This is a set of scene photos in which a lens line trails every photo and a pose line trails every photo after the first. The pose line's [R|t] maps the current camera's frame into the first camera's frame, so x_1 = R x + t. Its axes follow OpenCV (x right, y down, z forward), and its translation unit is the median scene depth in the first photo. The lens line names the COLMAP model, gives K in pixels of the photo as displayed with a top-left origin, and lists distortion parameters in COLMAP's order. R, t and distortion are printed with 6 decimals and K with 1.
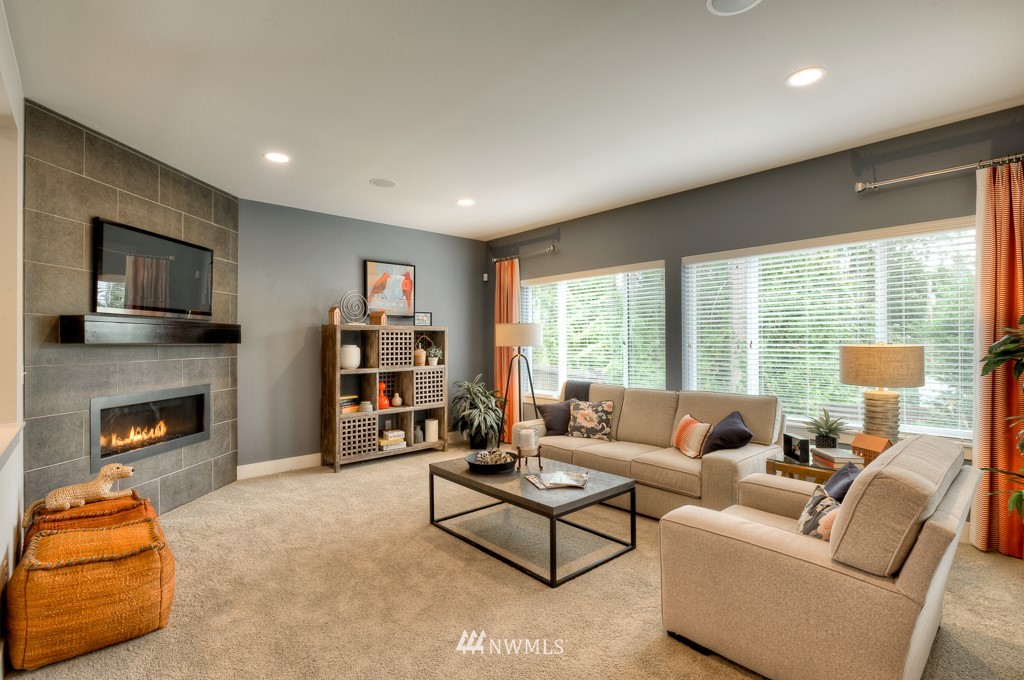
lens RADIAL K [[478.8, 0, 513.1], [0, 478.8, 342.2], [0, 0, 1]] dist [-0.023306, 0.000220]
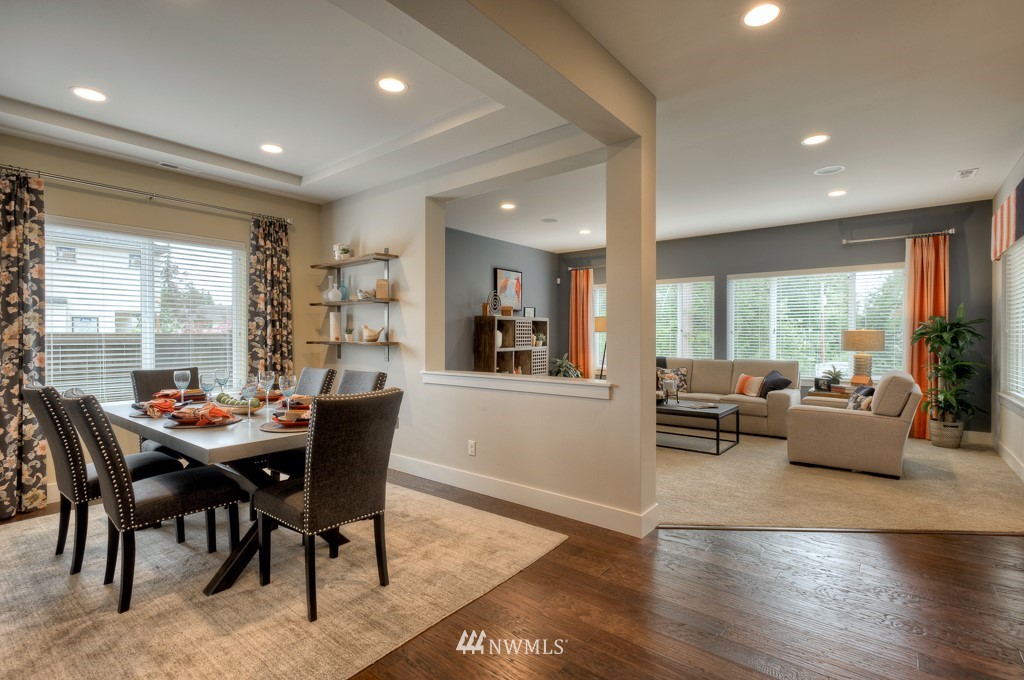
lens RADIAL K [[478.8, 0, 510.5], [0, 478.8, 338.2], [0, 0, 1]] dist [-0.023306, 0.000220]
pose [[0.987811, 0.004555, 0.155593, -0.567498], [-0.005641, 0.999963, 0.006540, 0.020363], [-0.155557, -0.007338, 0.987800, -0.409423]]
